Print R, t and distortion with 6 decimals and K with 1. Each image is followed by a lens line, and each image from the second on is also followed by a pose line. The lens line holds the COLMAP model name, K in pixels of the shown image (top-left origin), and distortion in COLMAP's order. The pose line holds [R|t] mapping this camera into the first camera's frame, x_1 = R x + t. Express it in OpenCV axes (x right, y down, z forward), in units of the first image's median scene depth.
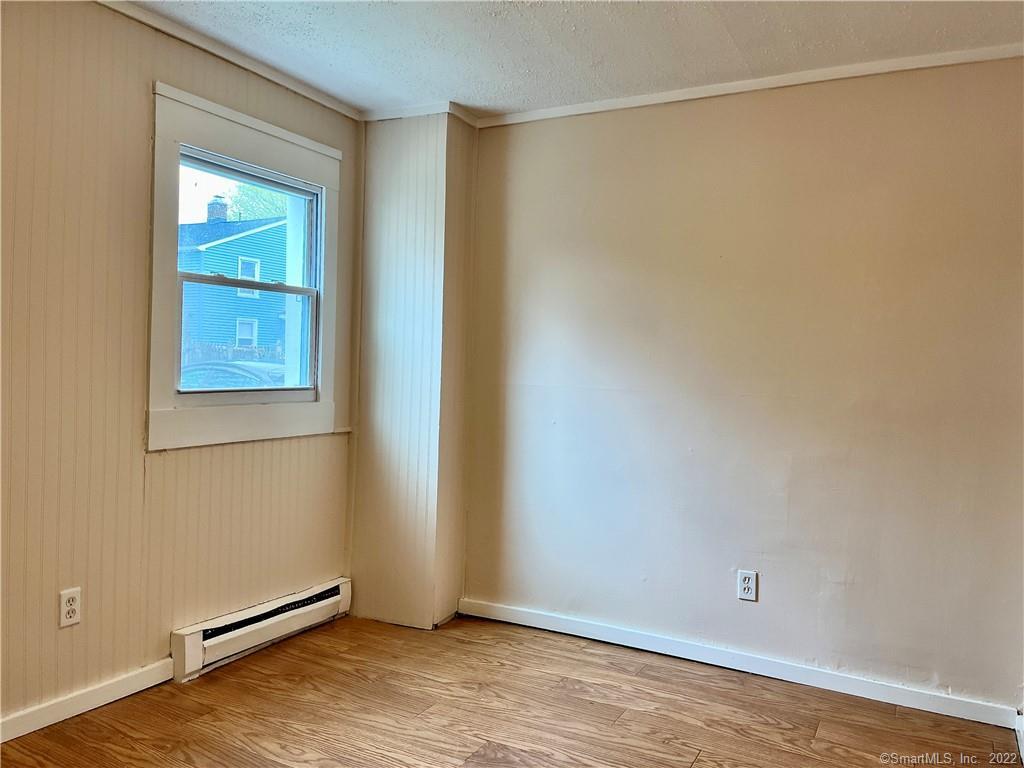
lens RADIAL K [[773.1, 0, 512.6], [0, 773.1, 389.5], [0, 0, 1]] dist [0.061047, -0.082843]
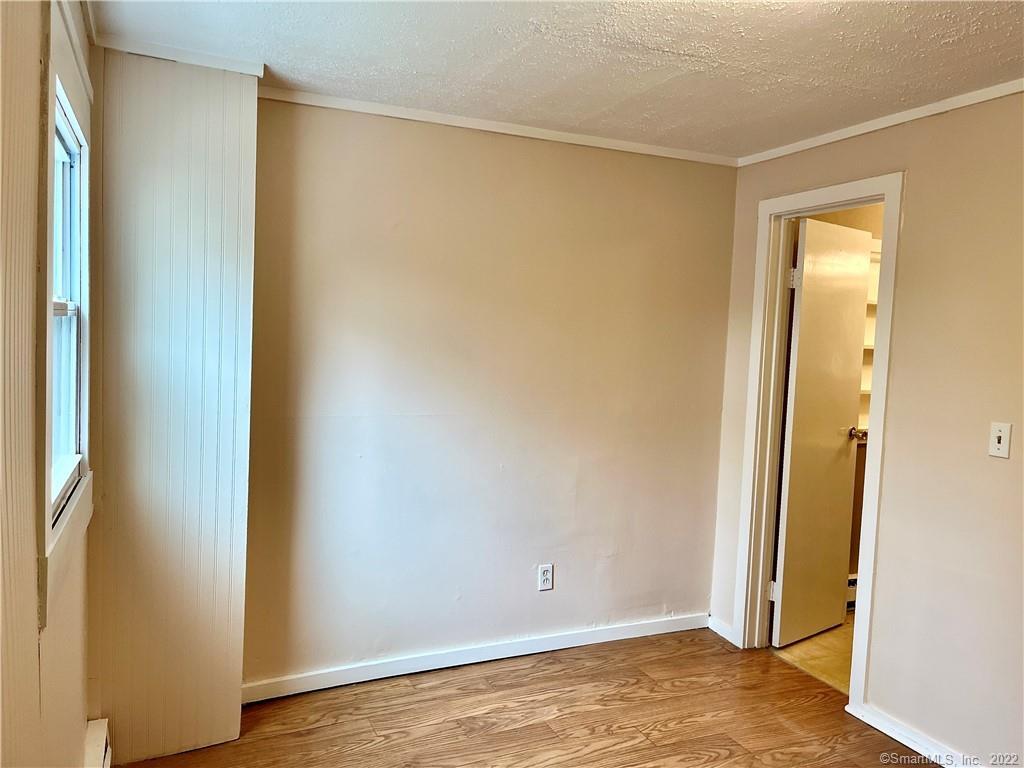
lens RADIAL K [[773.1, 0, 517.8], [0, 773.1, 385.7], [0, 0, 1]] dist [0.061047, -0.082843]
pose [[0.604170, -0.066540, 0.794073, -0.628906], [0.016157, 0.997326, 0.071279, -0.115074], [-0.796692, -0.030234, 0.603629, 0.359667]]
